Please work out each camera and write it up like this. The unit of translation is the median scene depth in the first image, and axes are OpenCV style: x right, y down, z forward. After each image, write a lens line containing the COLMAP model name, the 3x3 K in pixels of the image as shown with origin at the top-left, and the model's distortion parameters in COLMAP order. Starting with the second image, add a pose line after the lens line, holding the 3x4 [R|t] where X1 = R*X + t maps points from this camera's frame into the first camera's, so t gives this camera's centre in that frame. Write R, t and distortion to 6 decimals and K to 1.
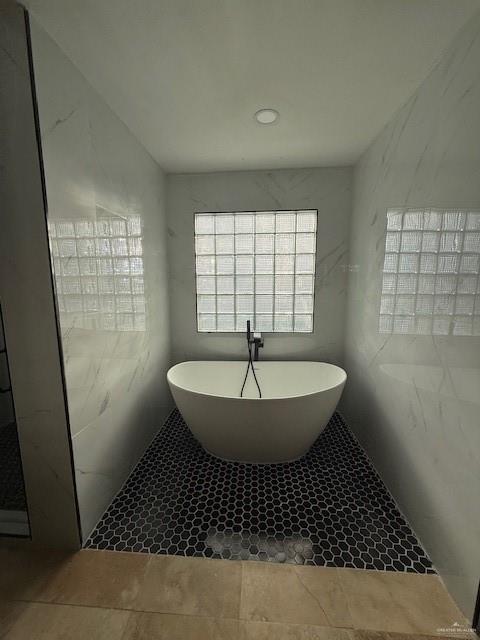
lens RADIAL K [[253.4, 0, 239.8], [0, 253.4, 319.5], [0, 0, 1]] dist [-0.000877, 0.000016]
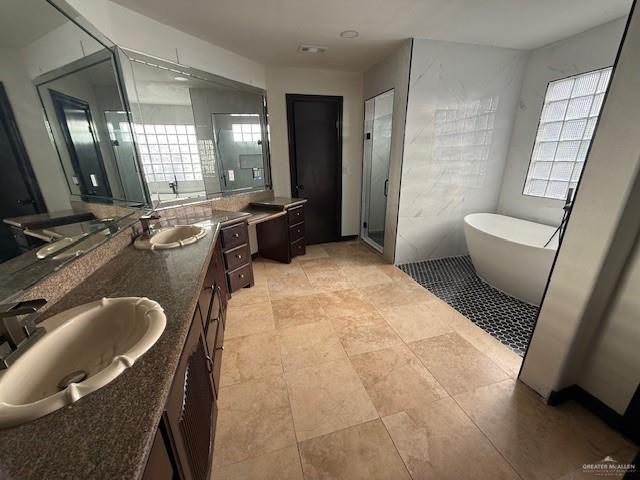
lens RADIAL K [[253.4, 0, 319.7], [0, 253.4, 240.0], [0, 0, 1]] dist [-0.000877, 0.000016]
pose [[0.343615, 0.293051, -0.892216, 0.654870], [-0.118929, 0.955995, 0.268197, 0.049288], [0.931549, 0.013954, 0.363347, -0.294554]]
